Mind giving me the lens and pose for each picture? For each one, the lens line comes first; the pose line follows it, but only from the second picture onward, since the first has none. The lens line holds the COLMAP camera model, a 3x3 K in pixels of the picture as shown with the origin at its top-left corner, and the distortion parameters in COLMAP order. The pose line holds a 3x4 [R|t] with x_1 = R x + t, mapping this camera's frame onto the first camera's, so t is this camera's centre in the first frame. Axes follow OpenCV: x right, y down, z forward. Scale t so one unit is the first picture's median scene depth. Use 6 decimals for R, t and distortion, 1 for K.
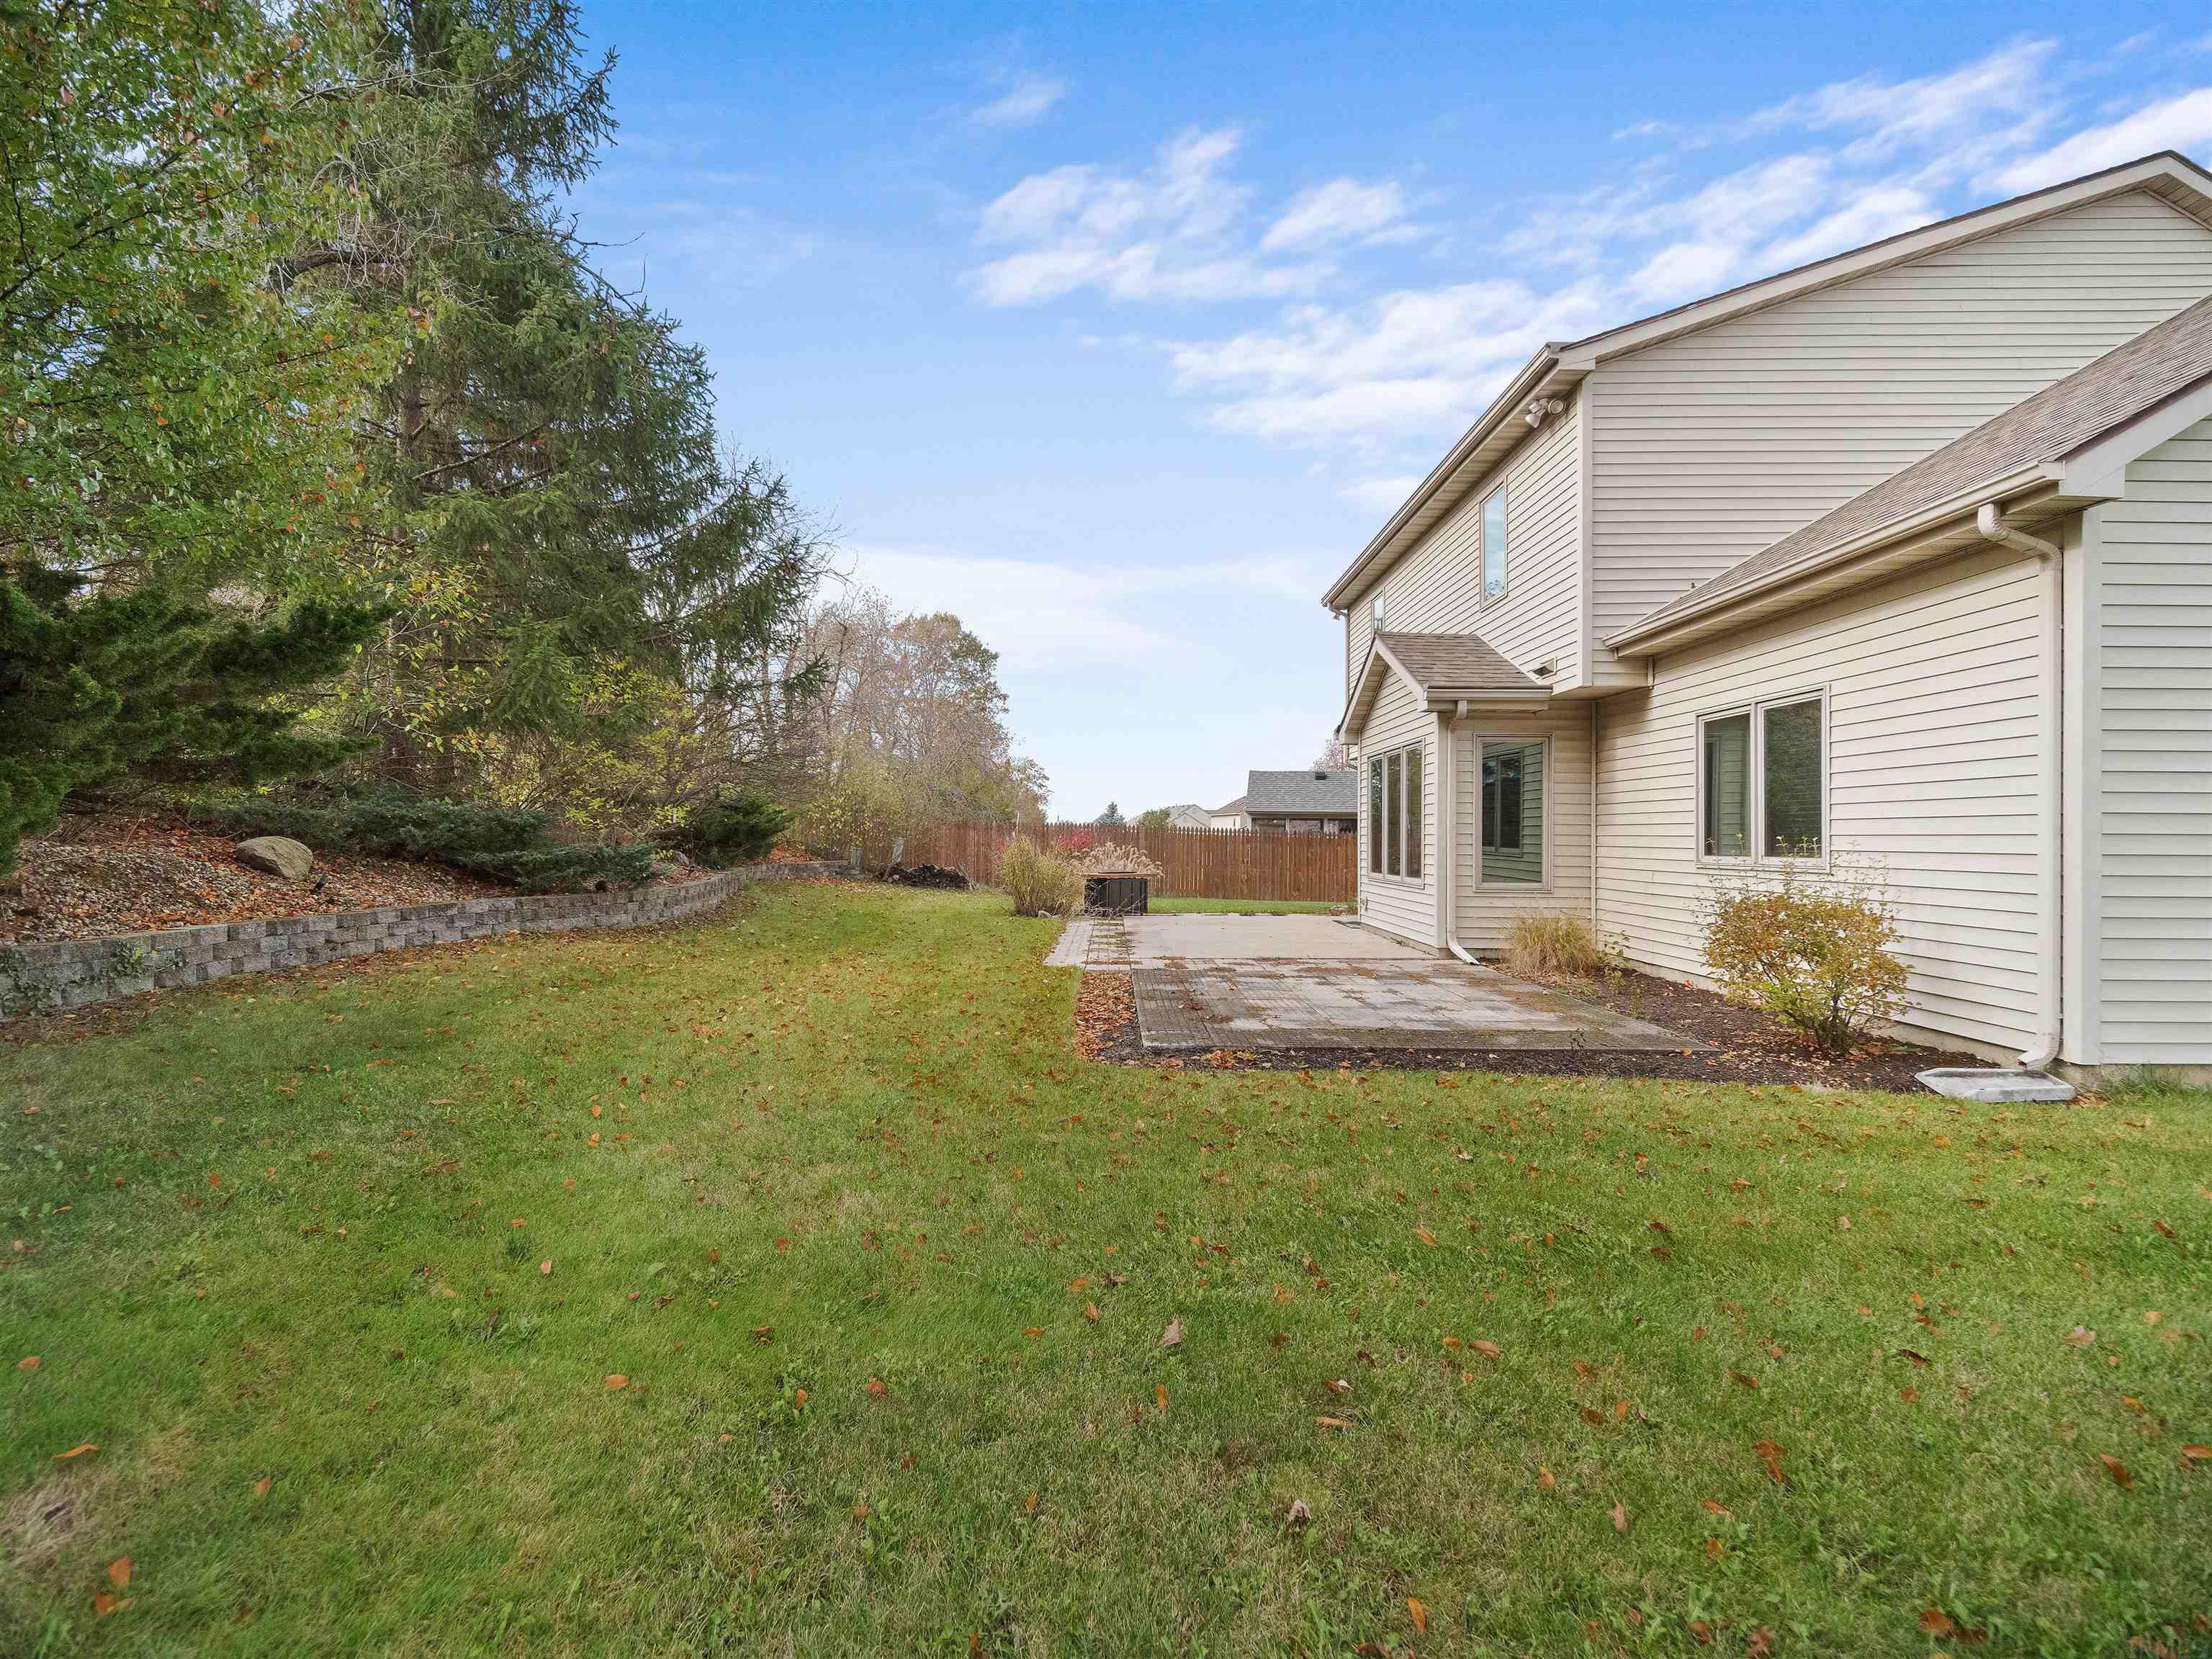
lens RADIAL K [[986.0, 0, 1097.7], [0, 986.0, 818.9], [0, 0, 1]] dist [0.000668, -0.003411]
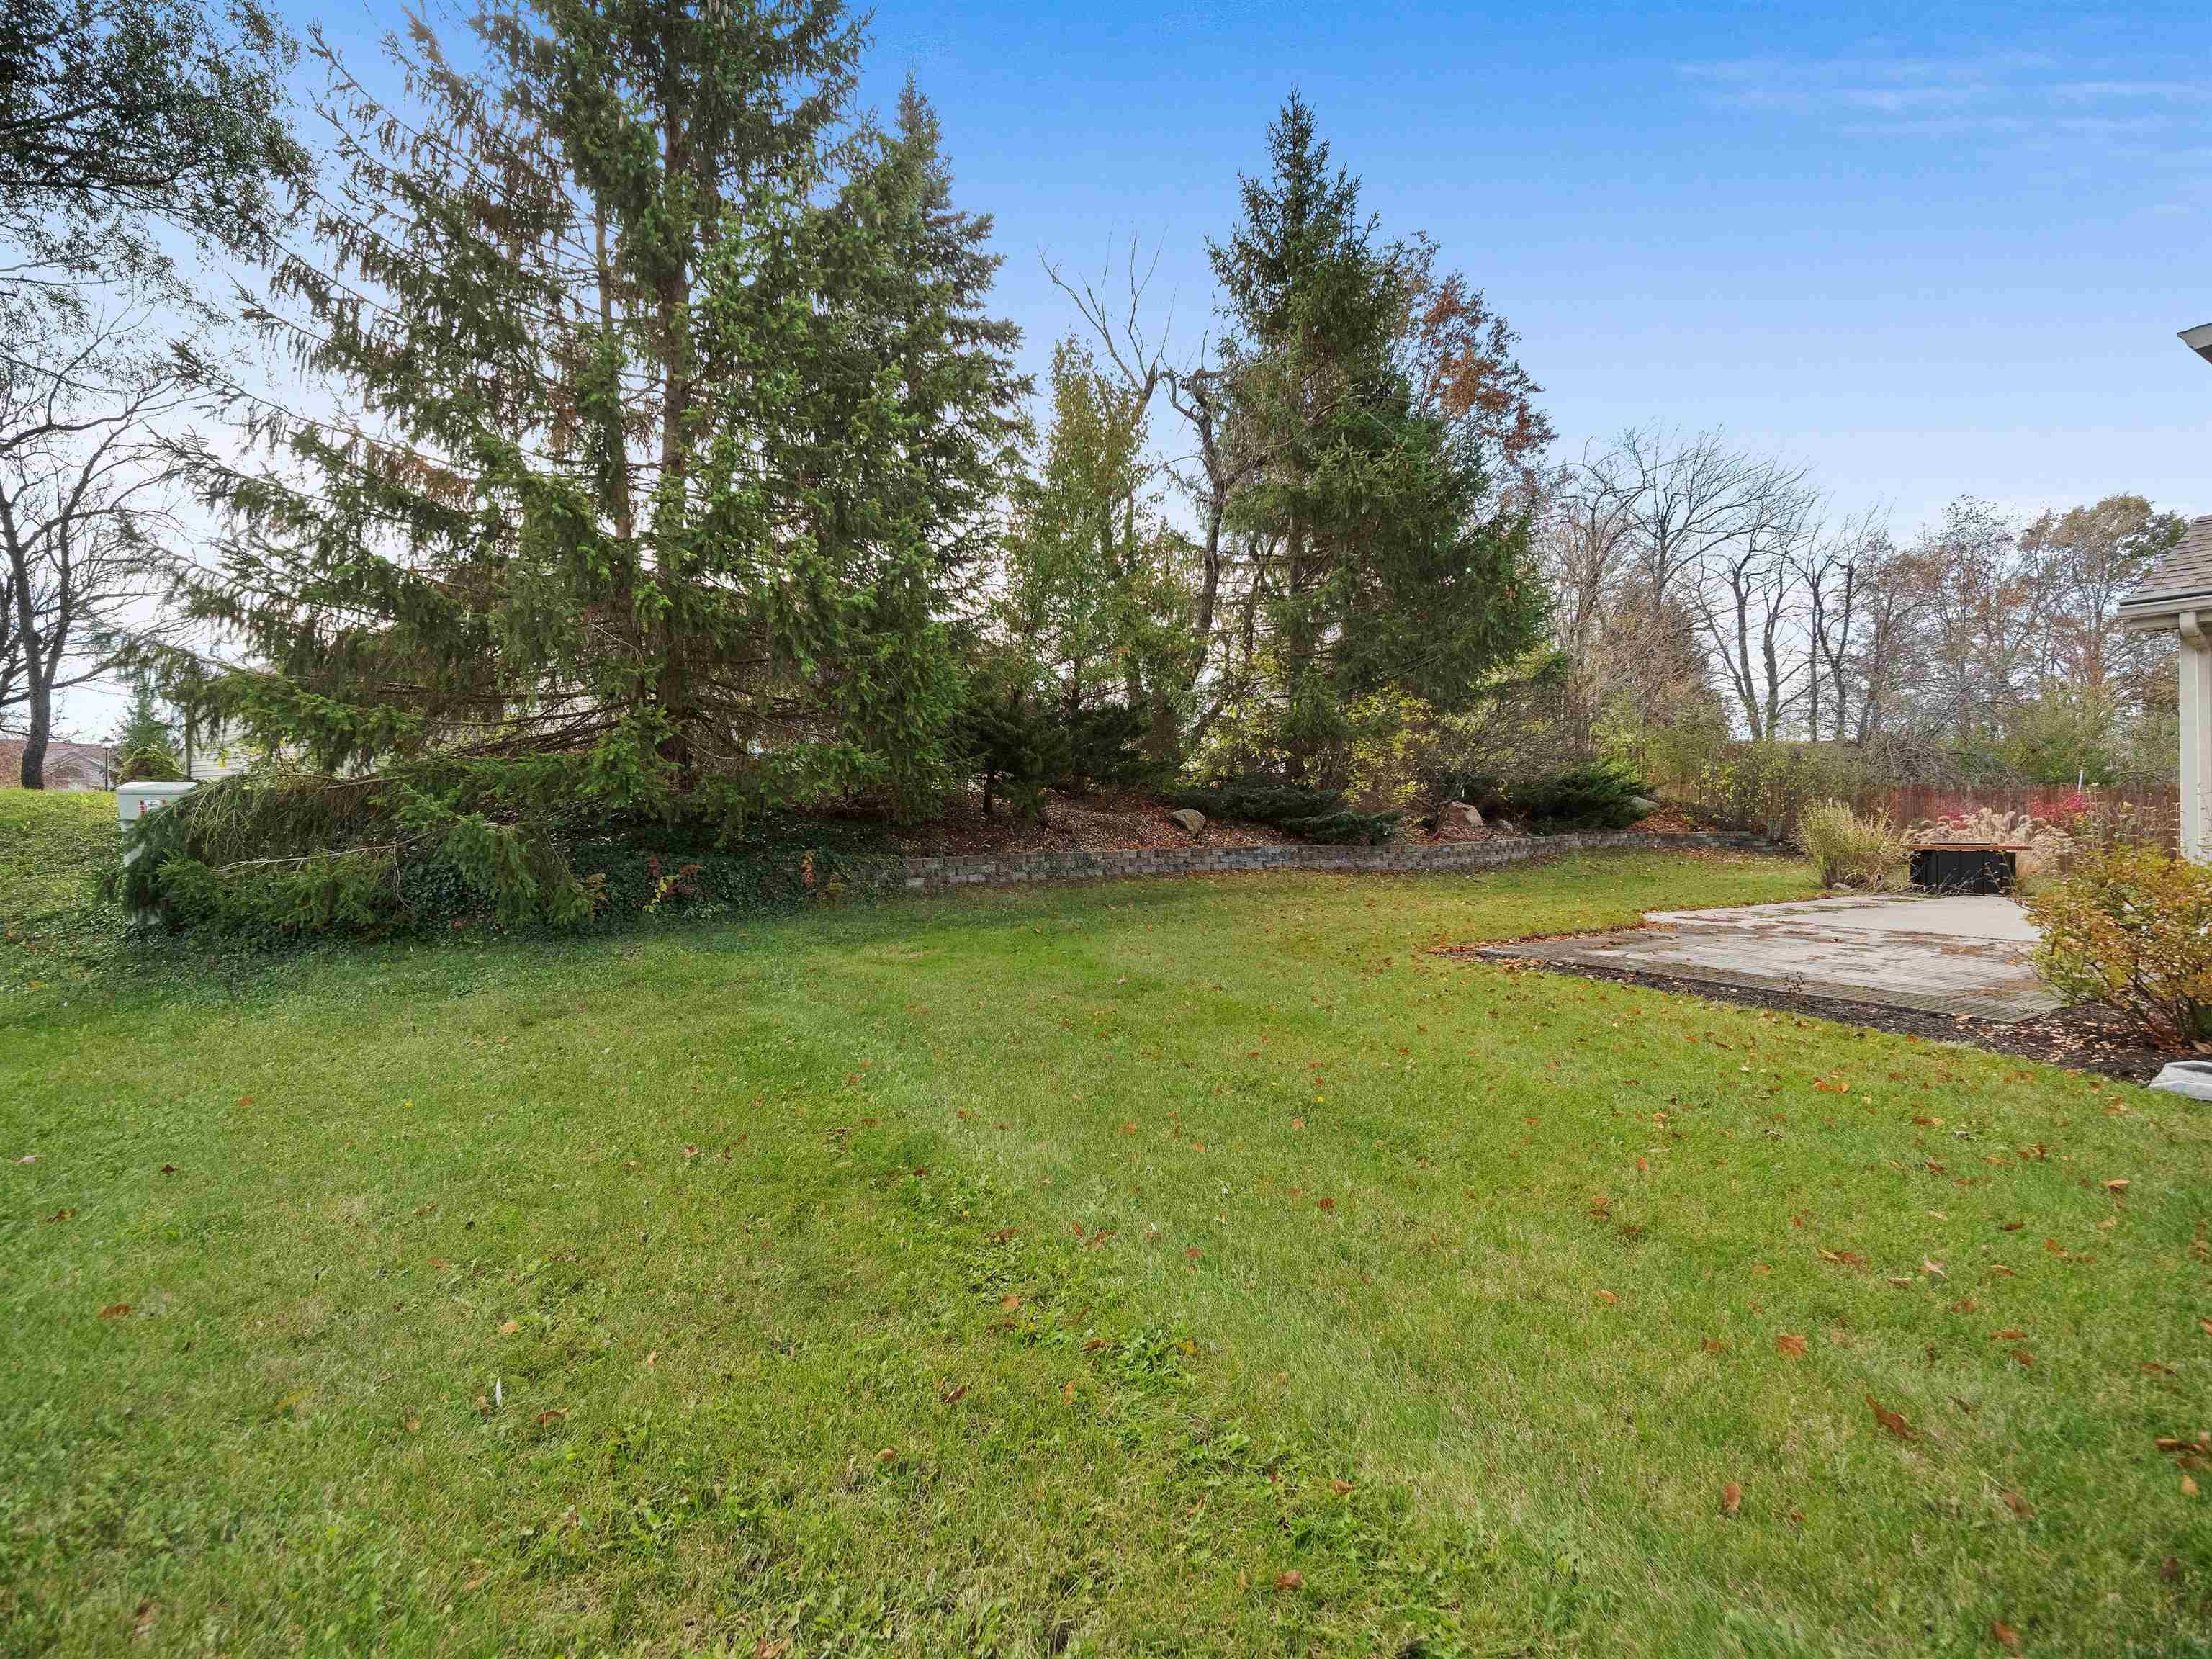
lens RADIAL K [[986.0, 0, 1097.7], [0, 986.0, 818.9], [0, 0, 1]] dist [0.000668, -0.003411]
pose [[0.537393, -0.005042, -0.843317, 0.594956], [0.023038, 0.999697, 0.008704, 0.015354], [0.843017, -0.024106, 0.537347, -0.139911]]
